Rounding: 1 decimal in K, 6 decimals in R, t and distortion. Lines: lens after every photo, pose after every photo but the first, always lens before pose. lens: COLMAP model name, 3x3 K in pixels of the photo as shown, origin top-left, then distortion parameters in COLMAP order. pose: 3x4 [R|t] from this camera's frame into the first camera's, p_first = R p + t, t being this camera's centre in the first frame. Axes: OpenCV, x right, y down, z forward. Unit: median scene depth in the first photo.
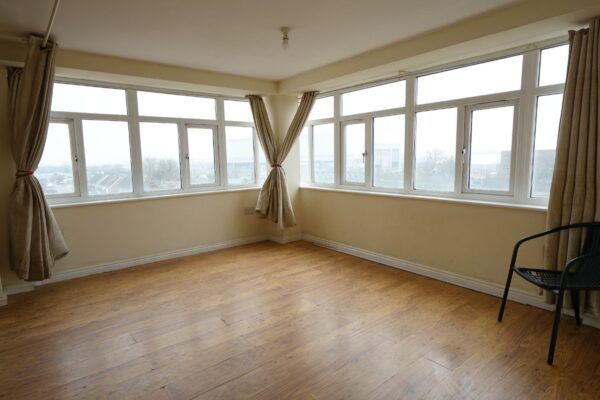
lens RADIAL K [[339.3, 0, 300.0], [0, 339.3, 200.0], [0, 0, 1]] dist [0.011615, -0.001363]
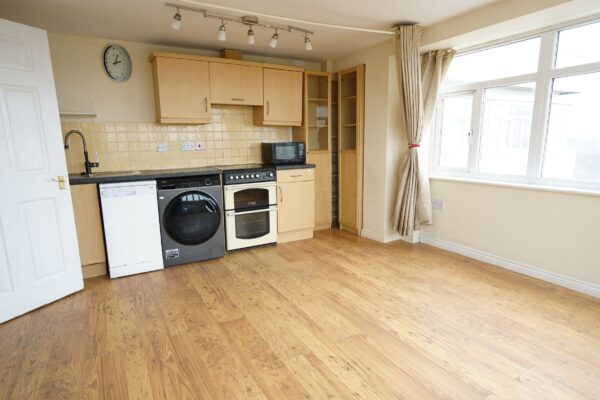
lens RADIAL K [[339.3, 0, 300.0], [0, 339.3, 200.0], [0, 0, 1]] dist [0.011615, -0.001363]
pose [[-0.151428, 0.198776, -0.968276, 0.322348], [-0.105562, 0.970718, 0.215786, -0.080173], [0.982815, 0.134889, -0.126010, 0.582069]]
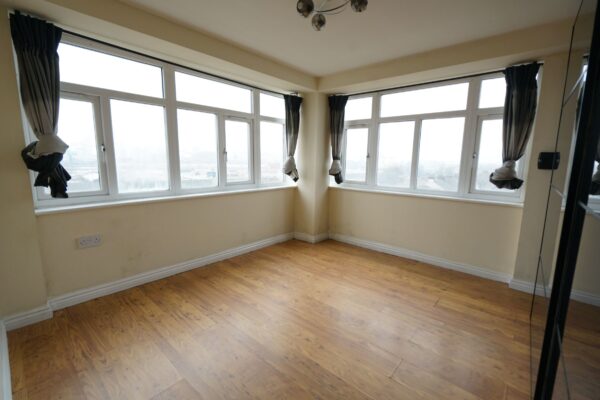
lens RADIAL K [[269.0, 0, 300.0], [0, 269.0, 200.0], [0, 0, 1]] dist [0.000630, 0.000610]
pose [[0.982254, 0.005805, 0.187467, -0.280570], [-0.010551, 0.999648, 0.024329, -0.017795], [-0.187260, -0.025875, 0.981970, 0.261891]]
